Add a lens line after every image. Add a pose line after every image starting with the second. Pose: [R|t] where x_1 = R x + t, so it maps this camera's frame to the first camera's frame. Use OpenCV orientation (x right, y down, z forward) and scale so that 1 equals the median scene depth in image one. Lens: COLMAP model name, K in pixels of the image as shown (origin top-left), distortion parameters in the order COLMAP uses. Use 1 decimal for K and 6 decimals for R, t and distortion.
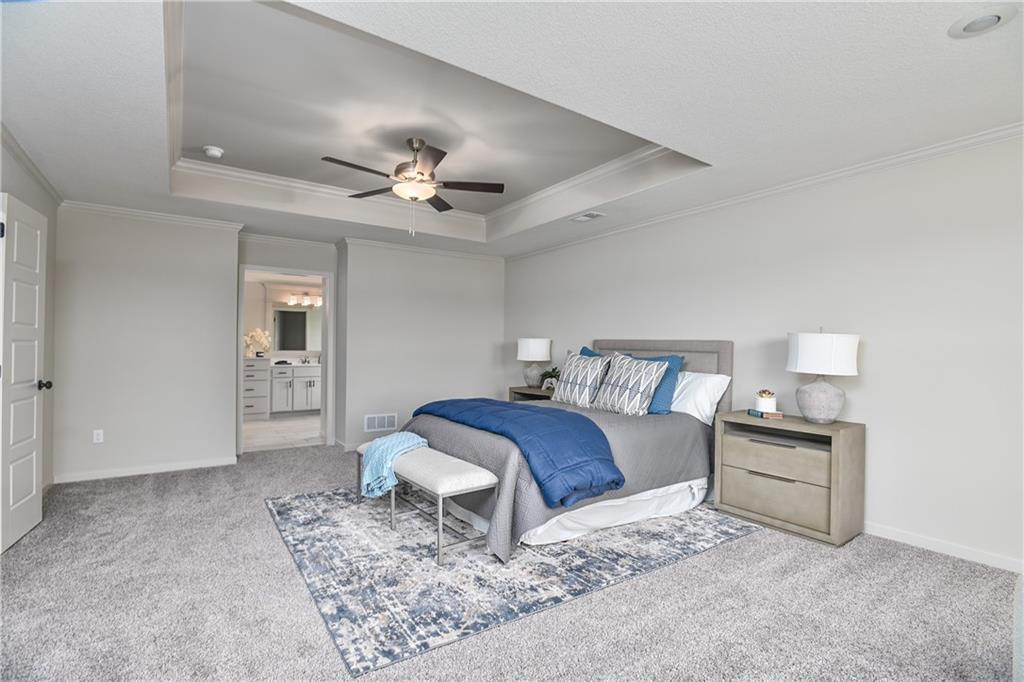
lens RADIAL K [[478.1, 0, 511.7], [0, 478.1, 345.0], [0, 0, 1]] dist [-0.015821, 0.000281]
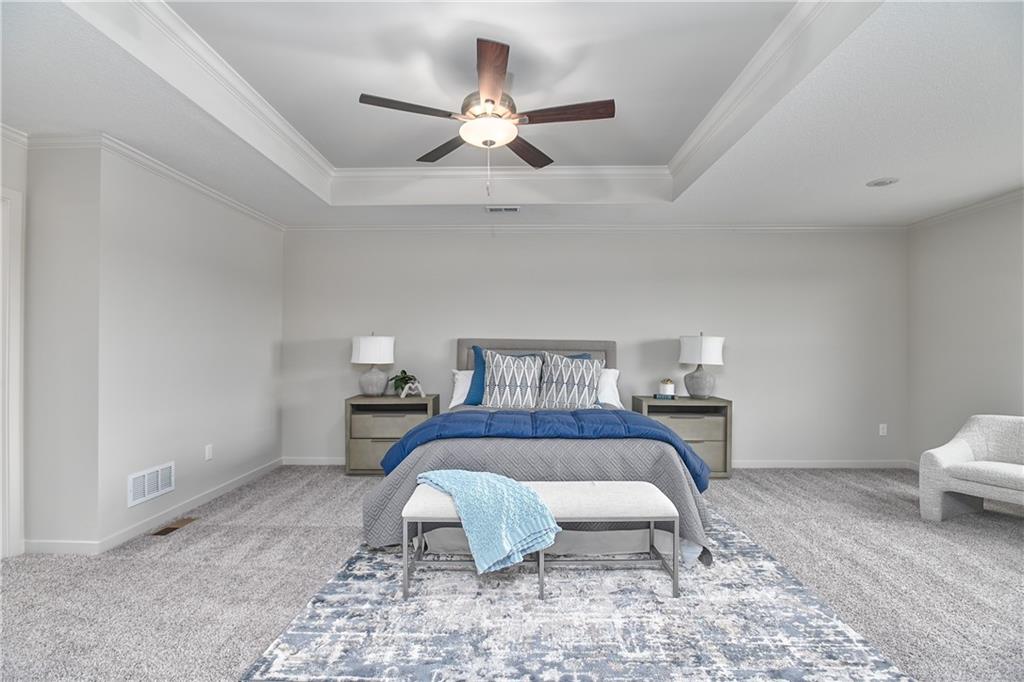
lens RADIAL K [[478.1, 0, 511.7], [0, 478.1, 345.0], [0, 0, 1]] dist [-0.015821, 0.000281]
pose [[0.588477, 0.000791, 0.808514, -0.770496], [-0.001494, 0.999999, 0.000110, 0.001258], [-0.808513, -0.001273, 0.588477, 0.546712]]
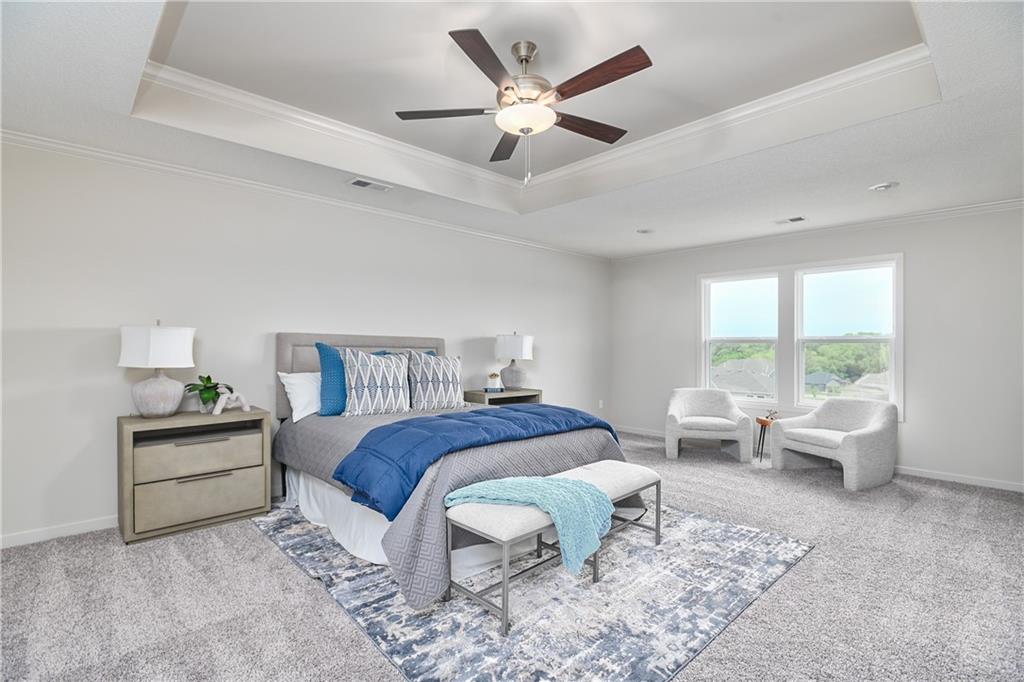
lens RADIAL K [[478.5, 0, 512.5], [0, 478.5, 344.8], [0, 0, 1]] dist [-0.015360, 0.000657]
pose [[-0.144302, -0.004698, 0.989523, -0.887103], [-0.009994, 0.999945, 0.003290, 0.002160], [-0.989483, -0.009415, -0.144341, 1.116356]]
